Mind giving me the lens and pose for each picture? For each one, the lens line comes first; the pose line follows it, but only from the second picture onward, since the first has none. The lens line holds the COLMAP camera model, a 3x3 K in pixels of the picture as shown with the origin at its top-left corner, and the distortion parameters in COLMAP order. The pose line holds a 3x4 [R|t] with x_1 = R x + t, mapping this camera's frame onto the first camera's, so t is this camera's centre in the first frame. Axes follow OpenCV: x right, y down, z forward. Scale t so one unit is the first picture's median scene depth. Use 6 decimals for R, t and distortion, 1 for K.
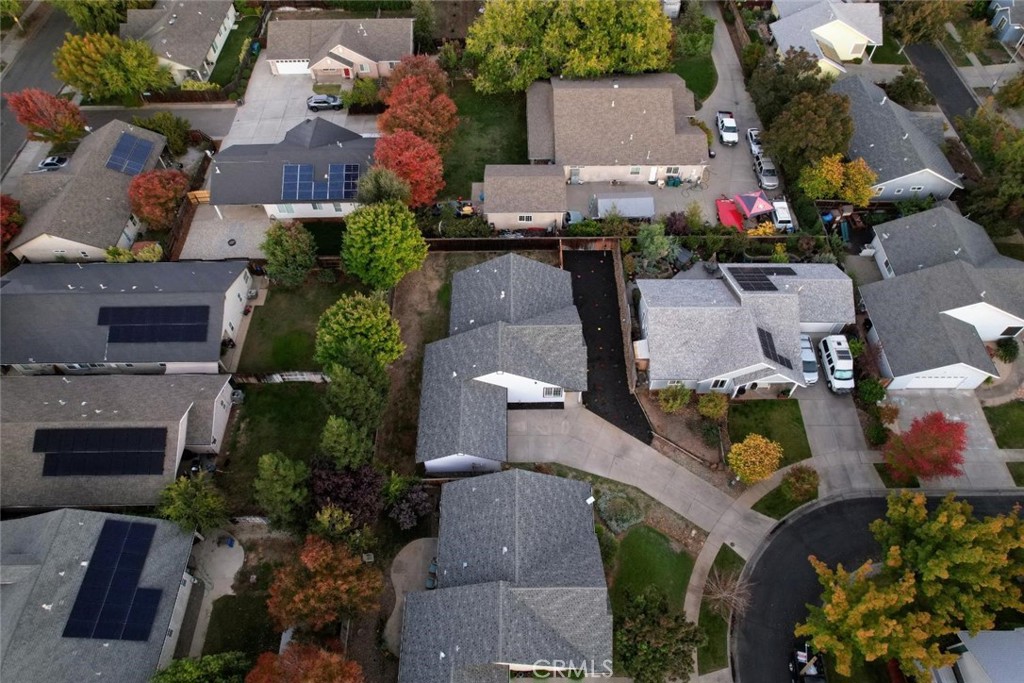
lens RADIAL K [[655.5, 0, 517.1], [0, 655.5, 343.5], [0, 0, 1]] dist [-0.075156, 0.070577]
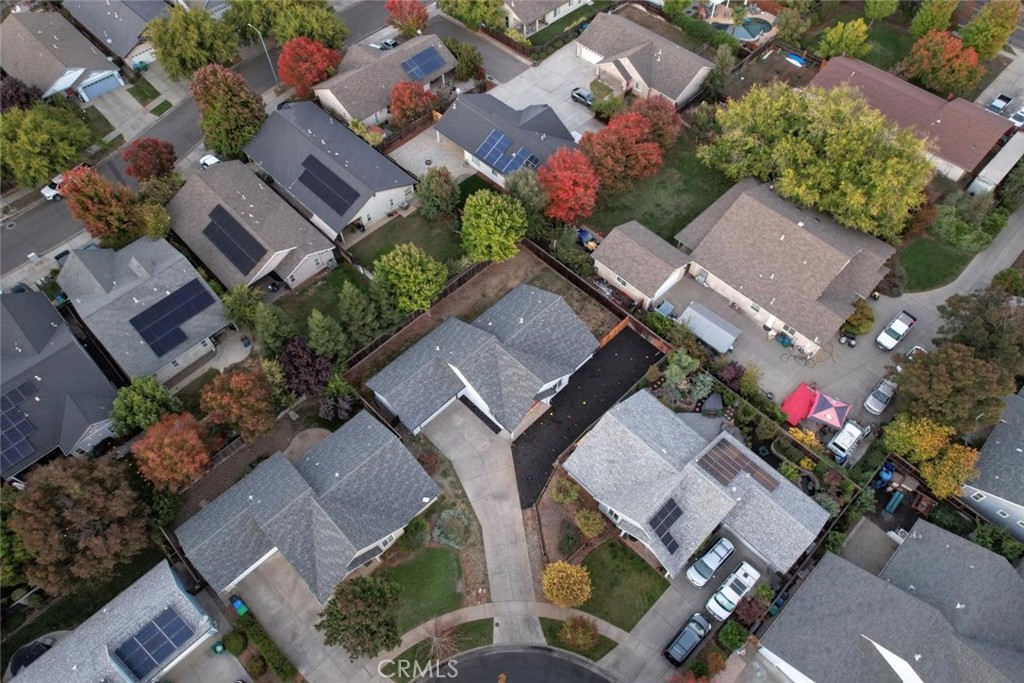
lens RADIAL K [[655.5, 0, 517.1], [0, 655.5, 343.5], [0, 0, 1]] dist [-0.075156, 0.070577]
pose [[0.697616, 0.599386, -0.392516, 0.385327], [-0.581799, 0.793640, 0.177889, -0.211295], [0.418140, 0.104268, 0.902379, -0.007991]]
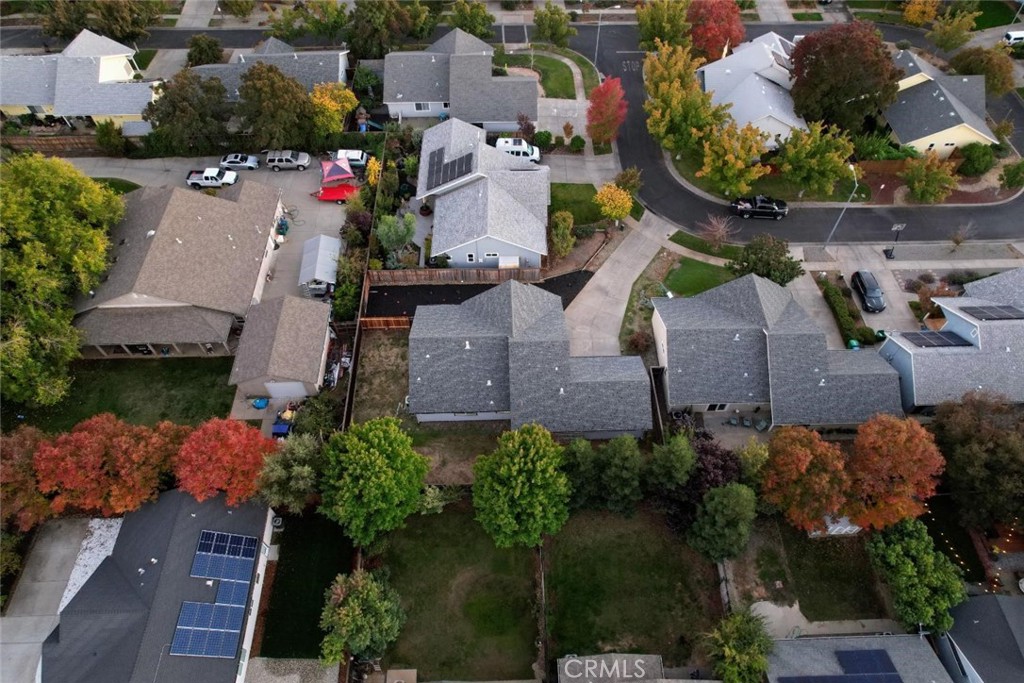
lens RADIAL K [[655.5, 0, 517.1], [0, 655.5, 343.5], [0, 0, 1]] dist [-0.075156, 0.070577]
pose [[-0.015337, -0.813091, 0.581934, -0.503622], [0.815114, 0.326909, 0.478247, -0.413582], [-0.579098, 0.481678, 0.657748, 0.299970]]
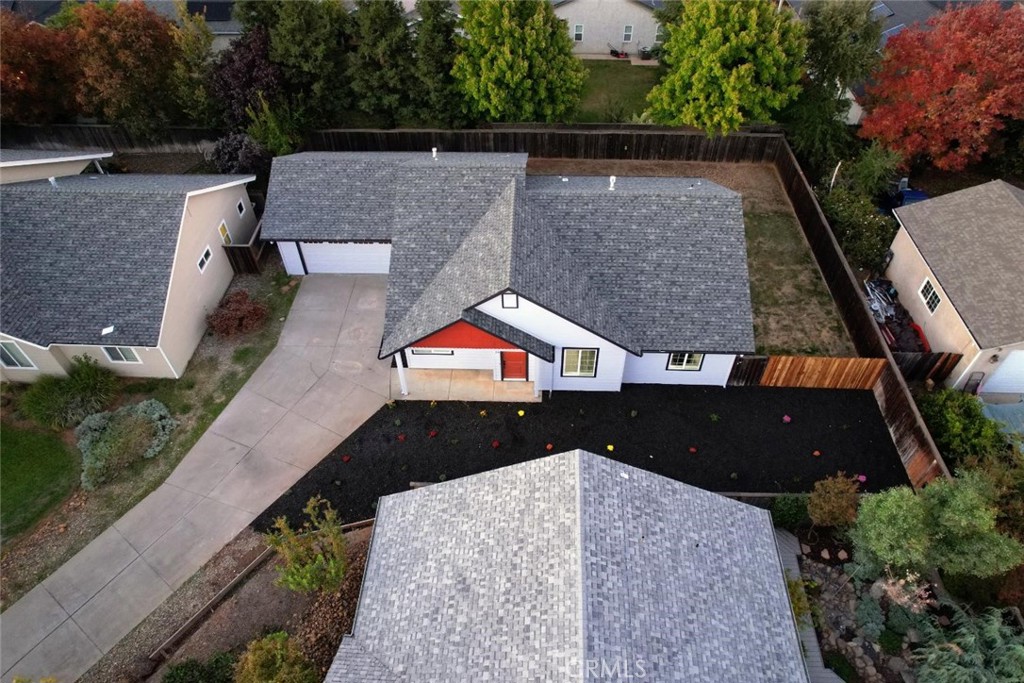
lens RADIAL K [[655.5, 0, 517.1], [0, 655.5, 343.5], [0, 0, 1]] dist [-0.075156, 0.070577]
pose [[-0.044621, 0.728202, -0.683909, 0.323461], [-0.806561, 0.377685, 0.454768, -0.163692], [0.589465, 0.571906, 0.570486, 0.681902]]
